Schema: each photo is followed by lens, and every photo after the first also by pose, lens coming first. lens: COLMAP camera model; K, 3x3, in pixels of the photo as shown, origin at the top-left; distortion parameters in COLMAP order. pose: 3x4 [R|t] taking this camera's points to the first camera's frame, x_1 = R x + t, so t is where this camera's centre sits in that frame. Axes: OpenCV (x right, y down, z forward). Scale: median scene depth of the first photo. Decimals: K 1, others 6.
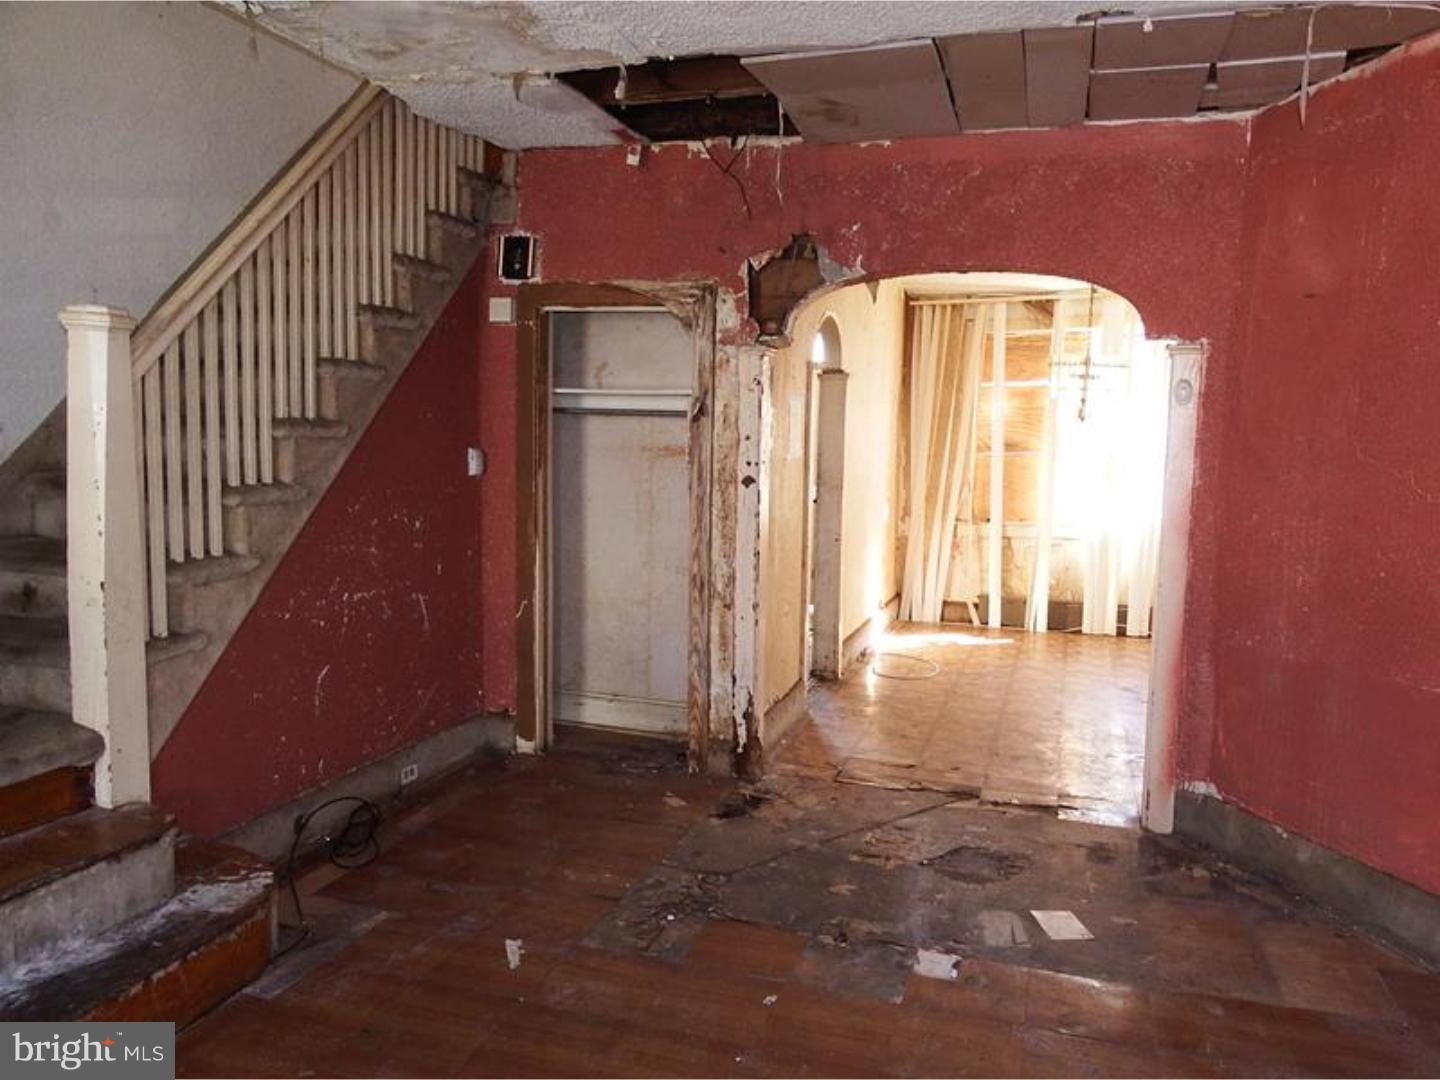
lens RADIAL K [[1156.7, 0, 709.5], [0, 1156.7, 541.1], [0, 0, 1]] dist [0.011890, -0.000037]
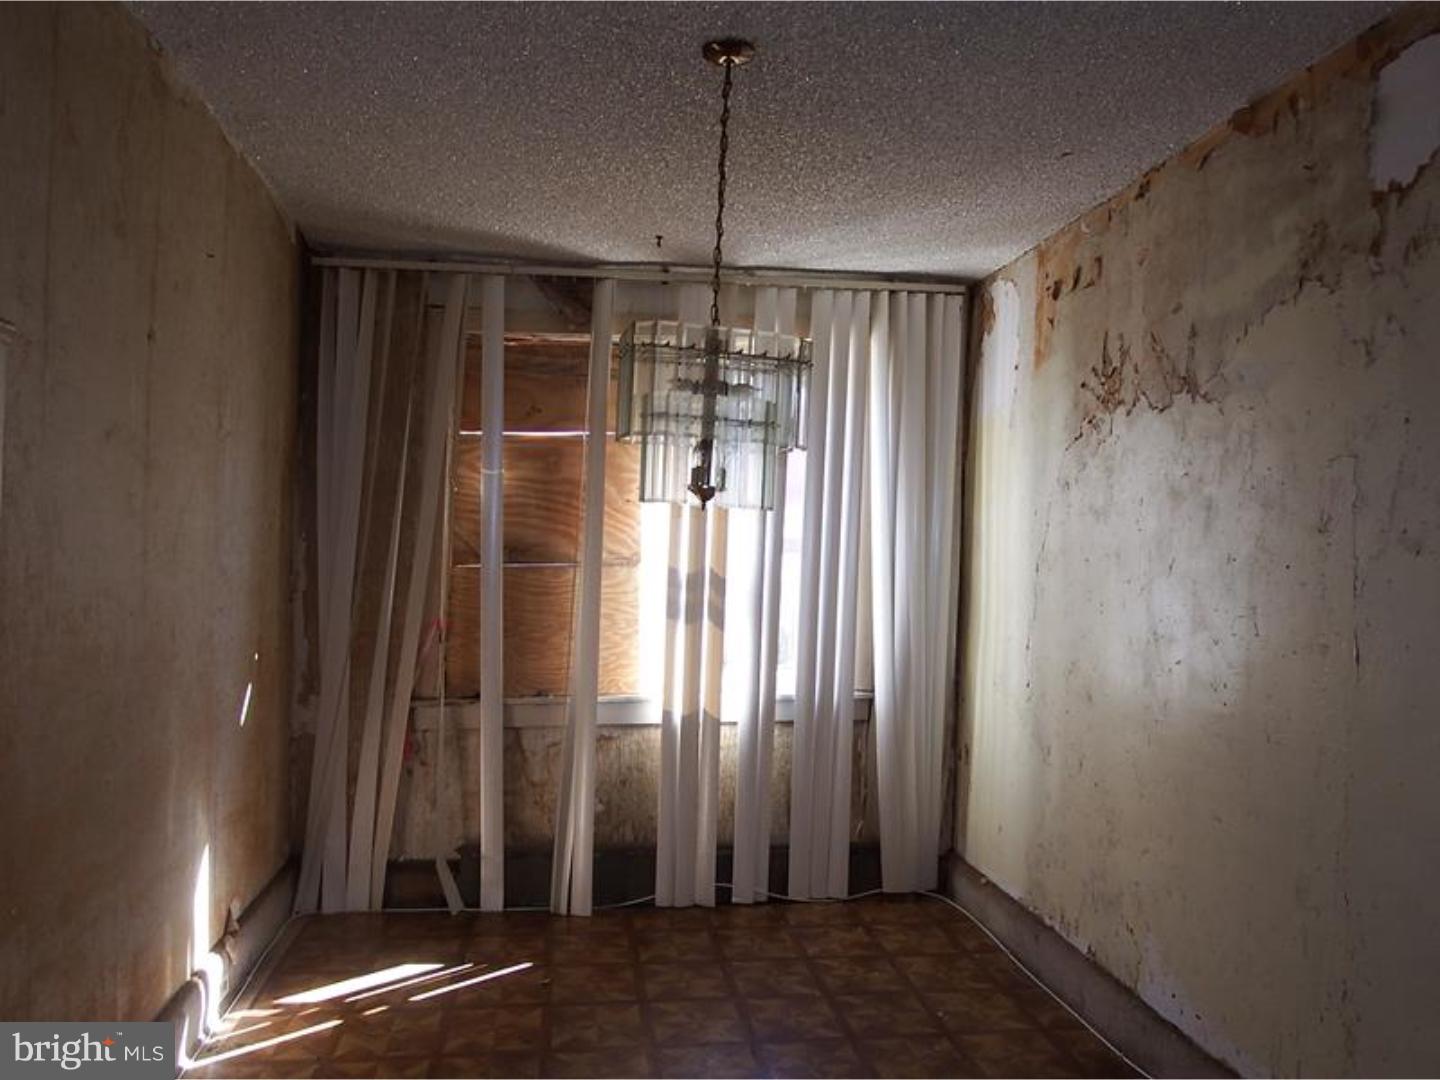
lens RADIAL K [[1156.7, 0, 714.0], [0, 1156.7, 546.6], [0, 0, 1]] dist [0.011890, -0.000037]
pose [[0.900372, -0.001582, 0.435117, 0.112889], [0.024400, 0.998603, -0.046861, -0.057520], [-0.434435, 0.052810, 0.899154, 0.491381]]
